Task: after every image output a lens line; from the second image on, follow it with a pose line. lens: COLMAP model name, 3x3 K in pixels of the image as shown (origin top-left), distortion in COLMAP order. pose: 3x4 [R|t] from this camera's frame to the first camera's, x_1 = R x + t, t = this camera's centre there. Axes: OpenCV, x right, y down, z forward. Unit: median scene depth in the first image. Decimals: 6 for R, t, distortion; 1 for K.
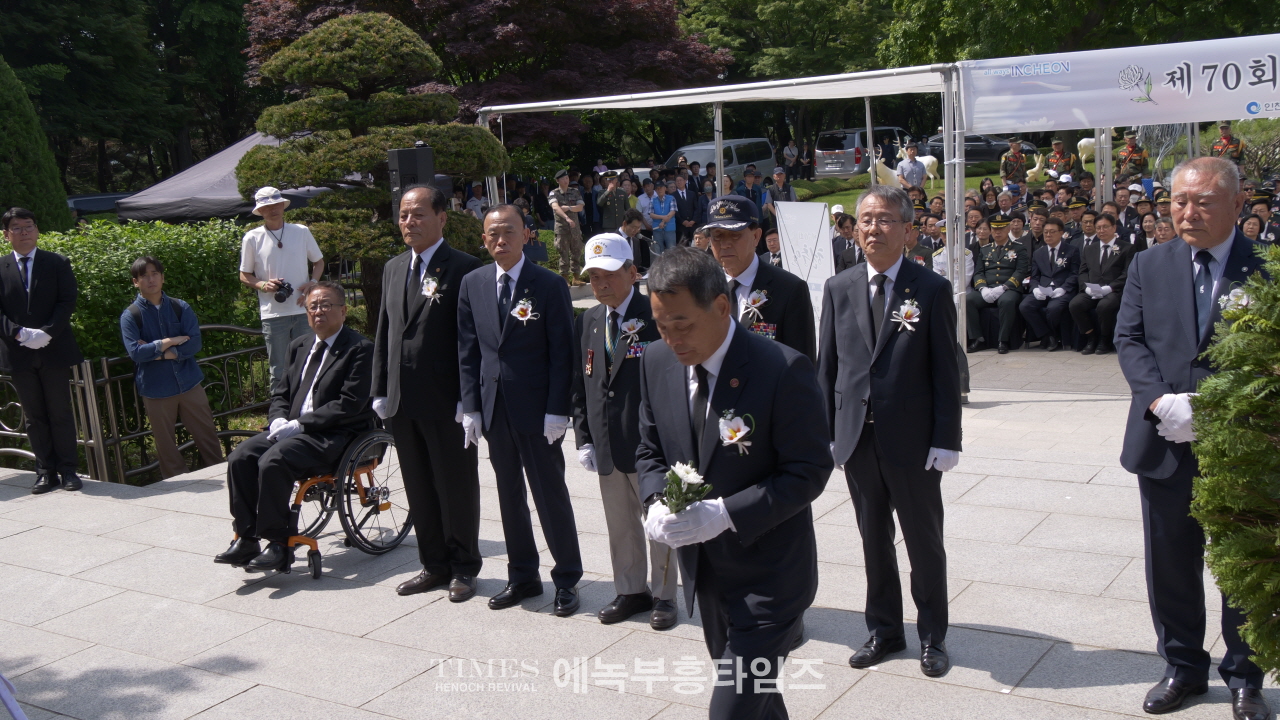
lens RADIAL K [[1398.0, 0, 640.0], [0, 1398.0, 360.0], [0, 0, 1]] dist [0.005328, -0.021133]
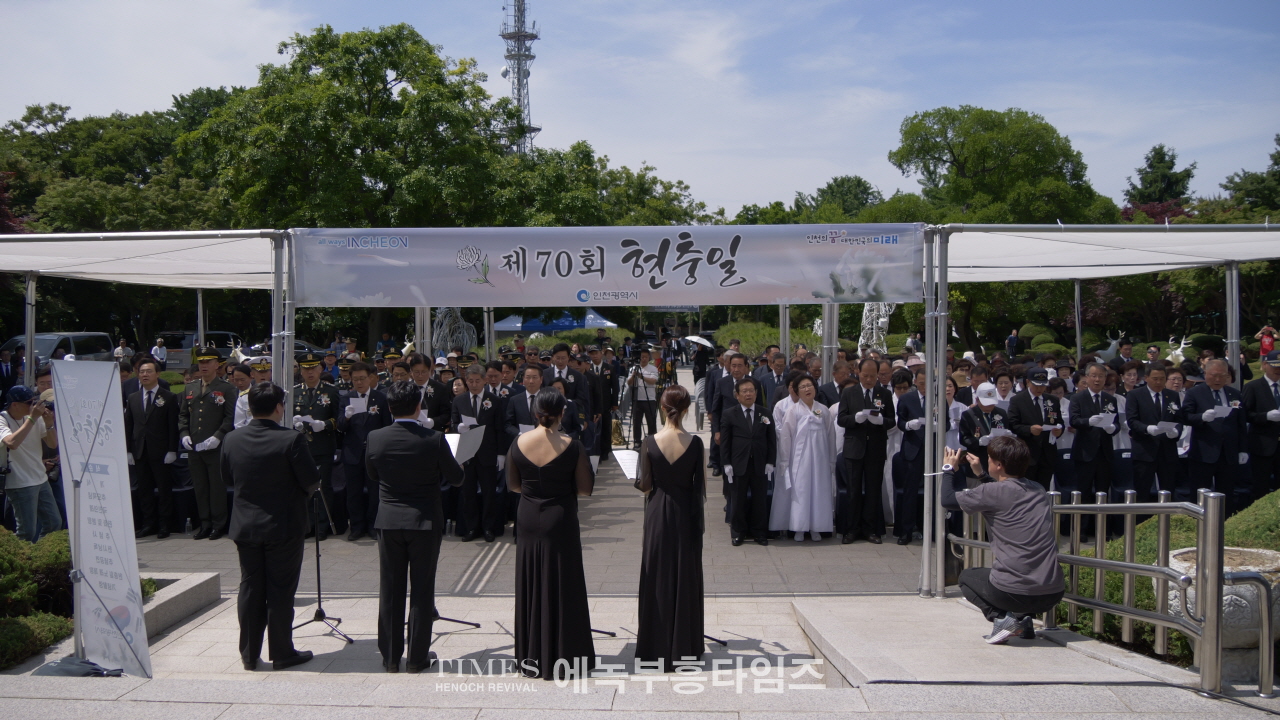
lens RADIAL K [[1094.9, 0, 638.4], [0, 1094.9, 358.5], [0, 0, 1]] dist [-0.036980, 0.011048]
pose [[0.859060, 0.054546, 0.508960, 0.062541], [0.025299, 0.988566, -0.148648, -0.013265], [-0.511249, 0.140574, 0.847858, 0.284253]]
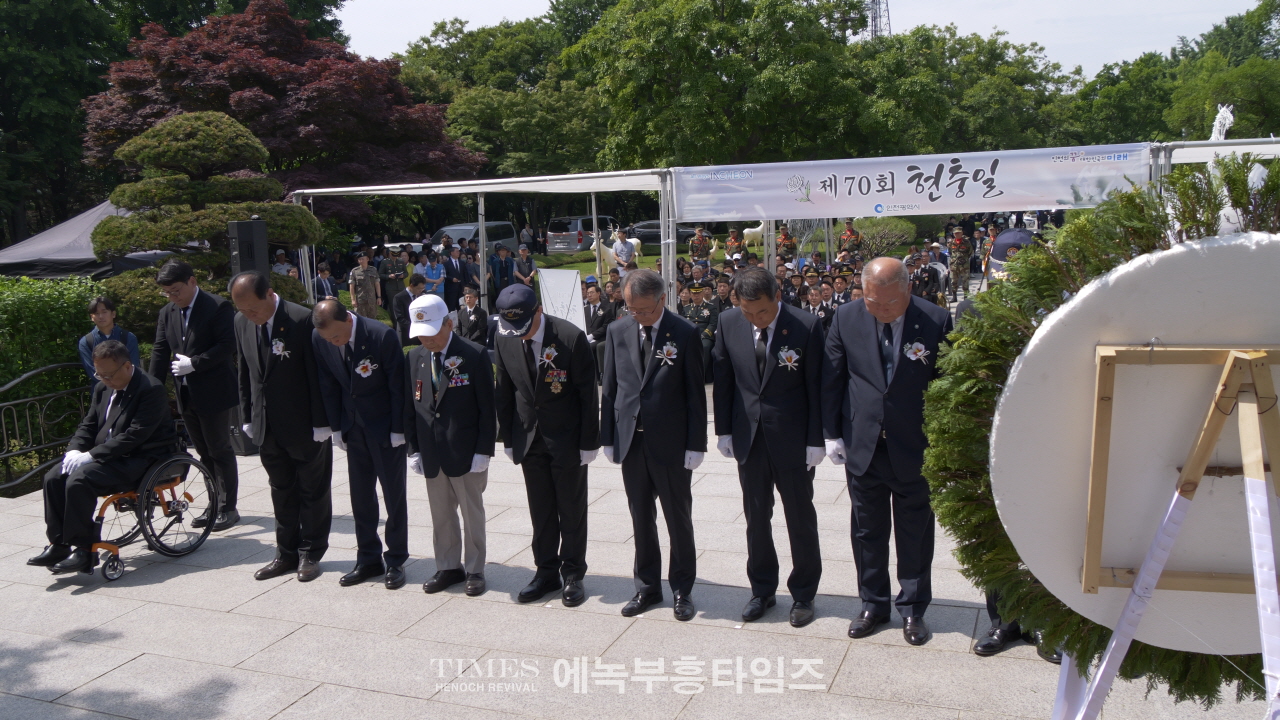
lens RADIAL K [[1094.9, 0, 638.4], [0, 1094.9, 358.5], [0, 0, 1]] dist [-0.036980, 0.011048]
pose [[0.977476, 0.001105, 0.211042, -0.024974], [0.006071, 0.999425, -0.033352, 0.004483], [-0.210958, 0.033882, 0.976908, -0.011345]]
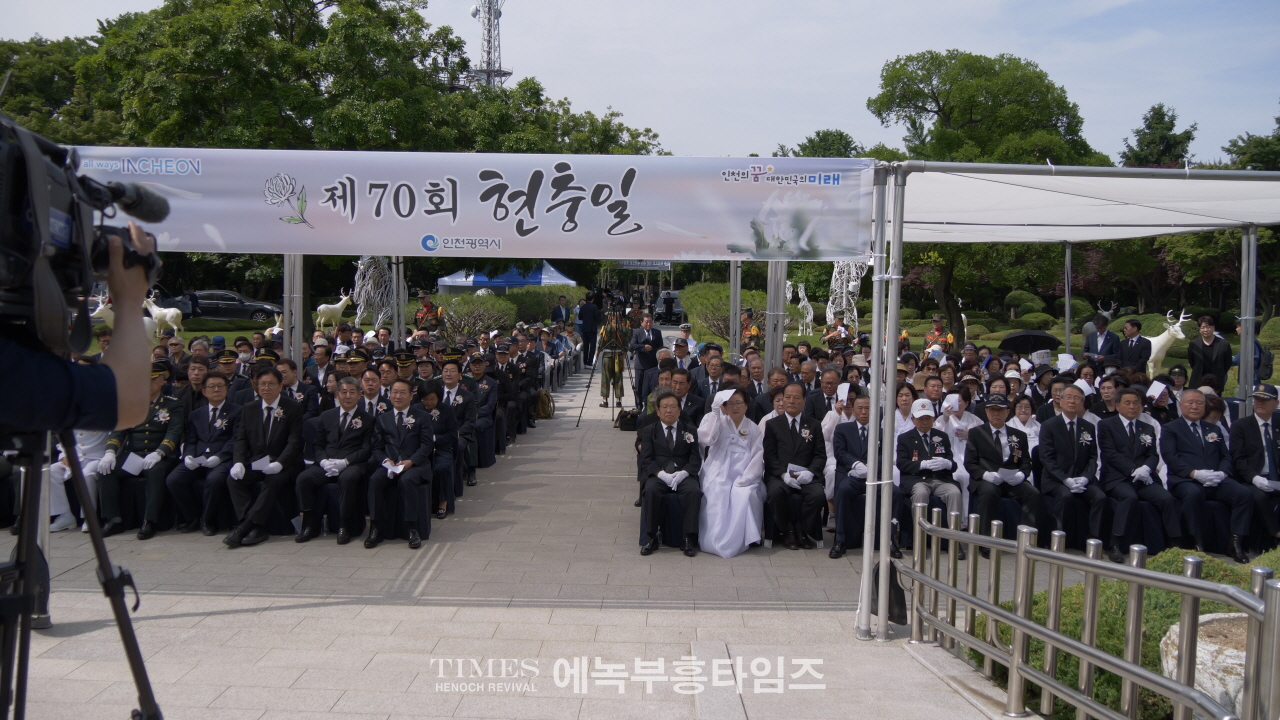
lens RADIAL K [[1133.5, 0, 640.0], [0, 1133.5, 360.0], [0, 0, 1]] dist [-0.030564, 0.003794]
pose [[0.845361, 0.054174, 0.531441, 0.190132], [0.006273, 0.993769, -0.111281, -0.040137], [-0.534159, 0.097406, 0.839754, 0.380798]]
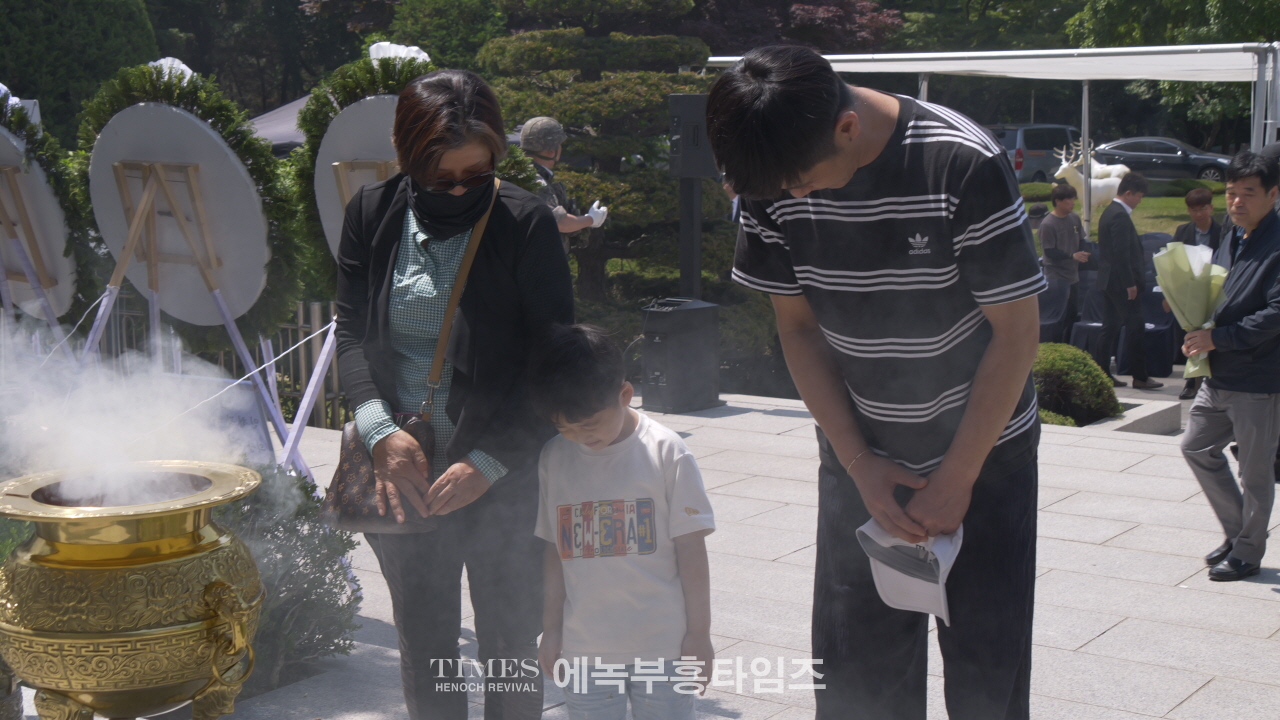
lens RADIAL K [[1919.2, 0, 640.0], [0, 1919.2, 360.0], [0, 0, 1]] dist [0.022028, -0.022638]
pose [[0.997483, 0.070716, -0.005227, -0.154717], [-0.070852, 0.996917, -0.033709, 0.055557], [0.002828, 0.033994, 0.999418, -0.203517]]
